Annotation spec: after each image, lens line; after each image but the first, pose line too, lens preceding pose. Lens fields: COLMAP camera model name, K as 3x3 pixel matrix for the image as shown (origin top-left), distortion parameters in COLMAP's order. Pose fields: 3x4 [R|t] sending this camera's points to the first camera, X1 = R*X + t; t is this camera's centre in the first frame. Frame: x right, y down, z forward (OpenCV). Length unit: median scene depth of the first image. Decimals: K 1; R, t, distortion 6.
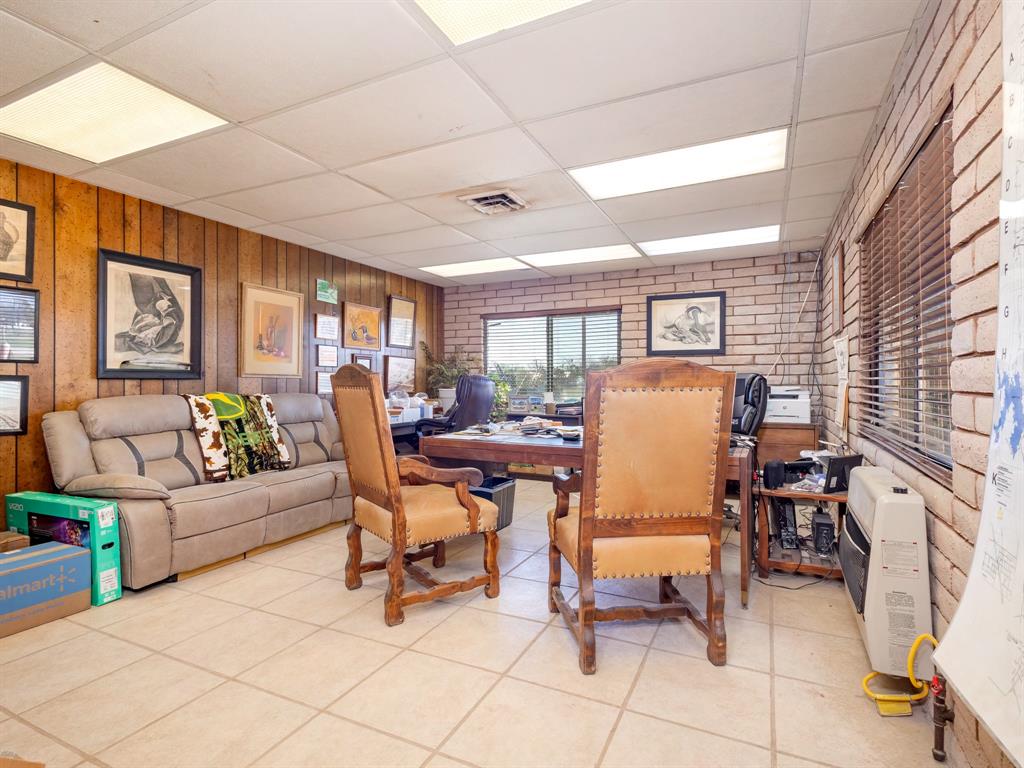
lens RADIAL K [[529.0, 0, 512.2], [0, 529.0, 382.2], [0, 0, 1]] dist [0.013281, -0.001324]
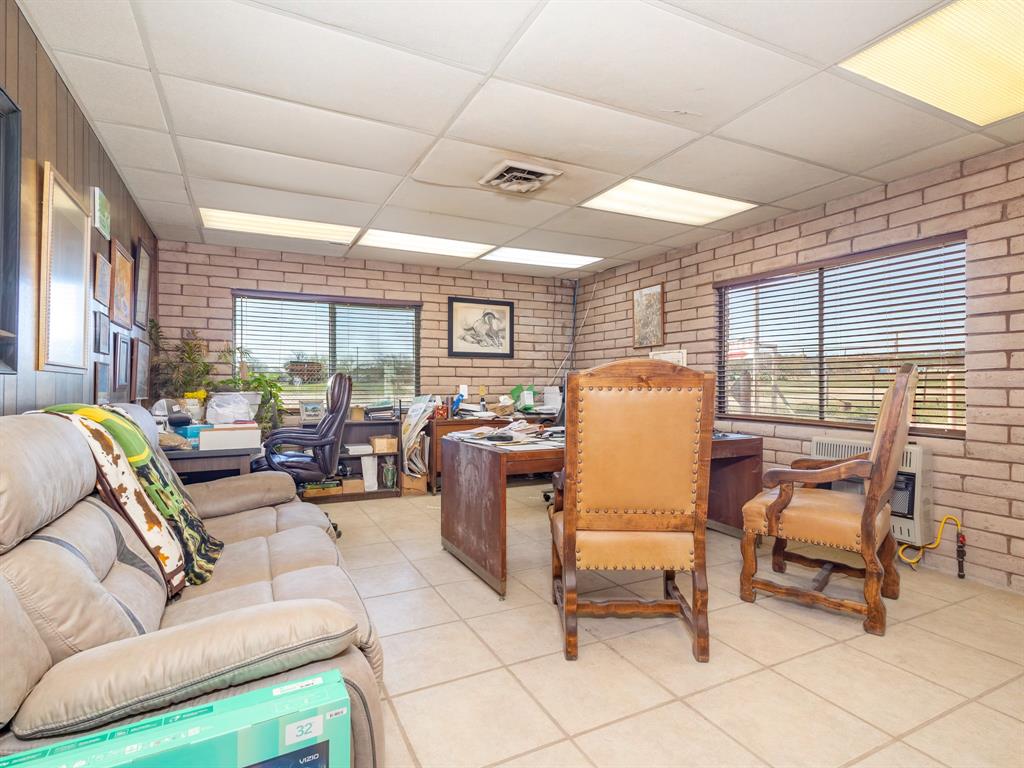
lens RADIAL K [[529.0, 0, 514.9], [0, 529.0, 381.0], [0, 0, 1]] dist [0.013281, -0.001324]
pose [[0.607107, 0.003131, 0.794614, -0.484487], [0.000362, 0.999991, -0.004217, 0.000772], [-0.794620, 0.002848, 0.607101, 0.311702]]
